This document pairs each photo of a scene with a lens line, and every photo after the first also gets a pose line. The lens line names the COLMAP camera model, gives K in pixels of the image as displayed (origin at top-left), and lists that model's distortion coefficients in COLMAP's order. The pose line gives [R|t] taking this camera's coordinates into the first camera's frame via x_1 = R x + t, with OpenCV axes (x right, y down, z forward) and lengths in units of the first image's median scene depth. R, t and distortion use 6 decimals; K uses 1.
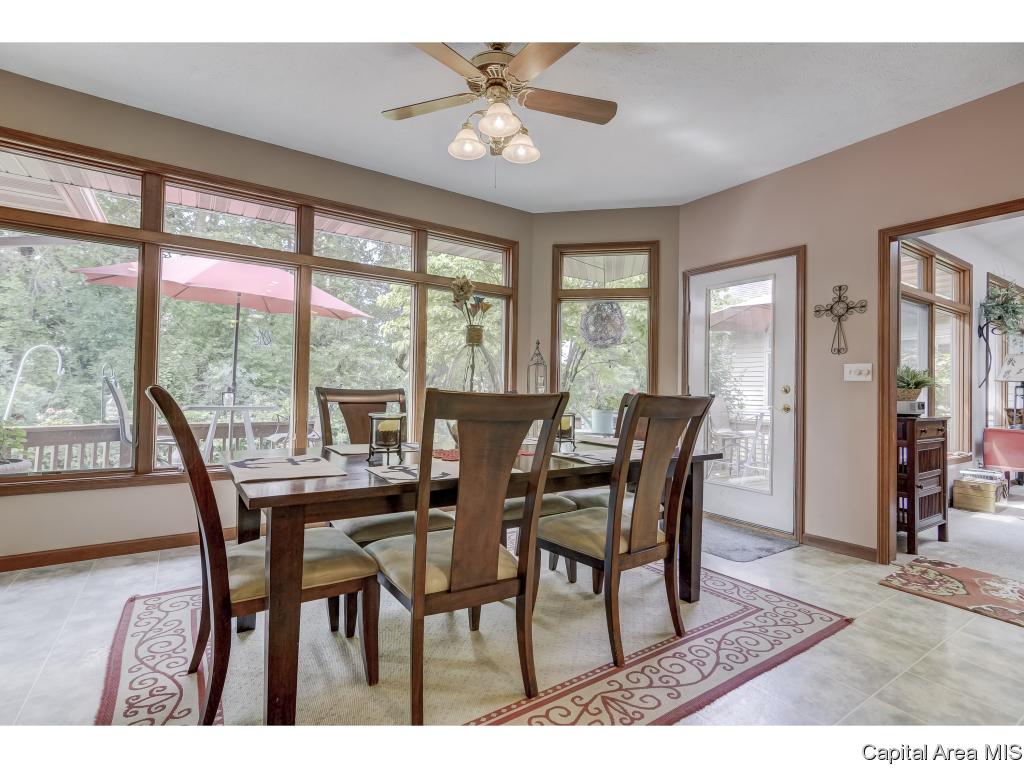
lens RADIAL K [[493.4, 0, 510.9], [0, 493.4, 385.4], [0, 0, 1]] dist [-0.003434, 0.002532]
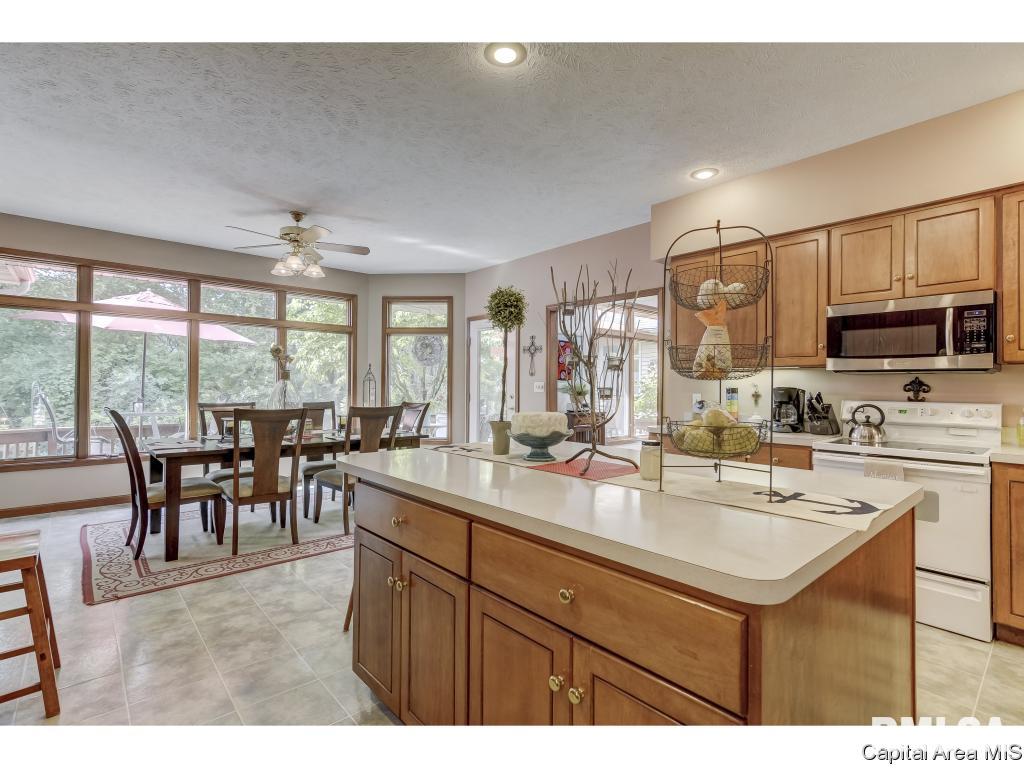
lens RADIAL K [[493.4, 0, 509.3], [0, 493.4, 384.0], [0, 0, 1]] dist [-0.003434, 0.002532]
pose [[0.990960, -0.012995, 0.133527, 0.340481], [0.012217, 0.999903, 0.006643, -0.045454], [-0.133600, -0.004952, 0.991023, -0.636169]]
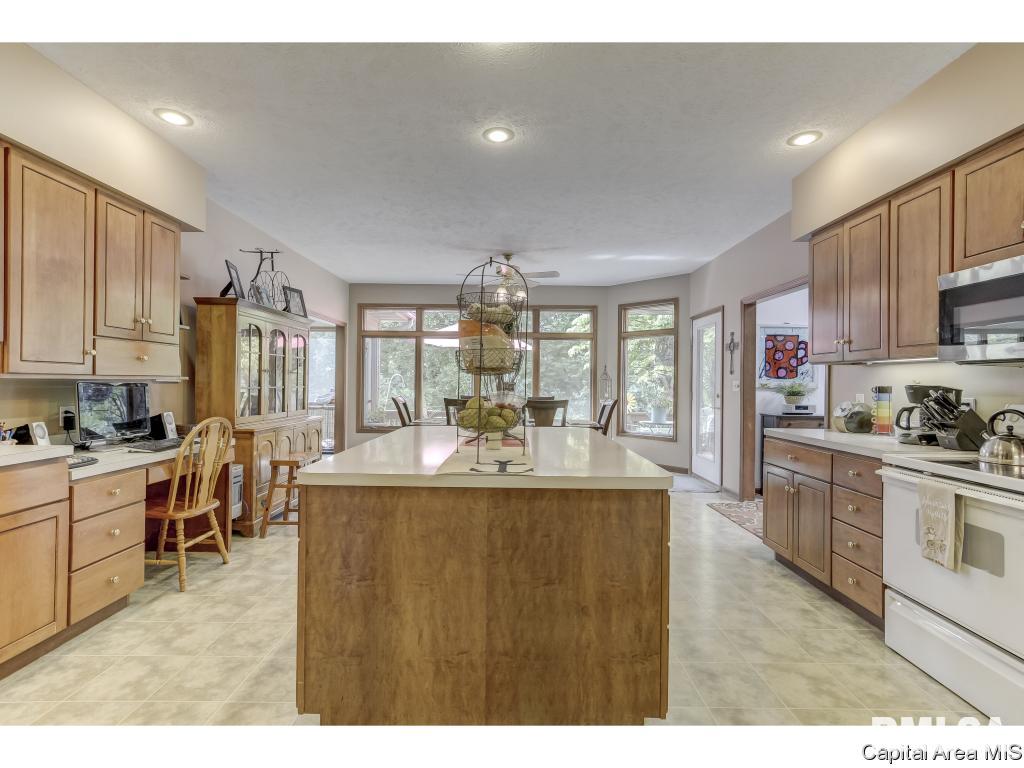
lens RADIAL K [[493.4, 0, 506.9], [0, 493.4, 381.6], [0, 0, 1]] dist [-0.003434, 0.002532]
pose [[0.823929, -0.012531, -0.566555, 0.918847], [0.008678, 0.999917, -0.009496, -0.029369], [0.566627, 0.002907, 0.823969, -0.703673]]
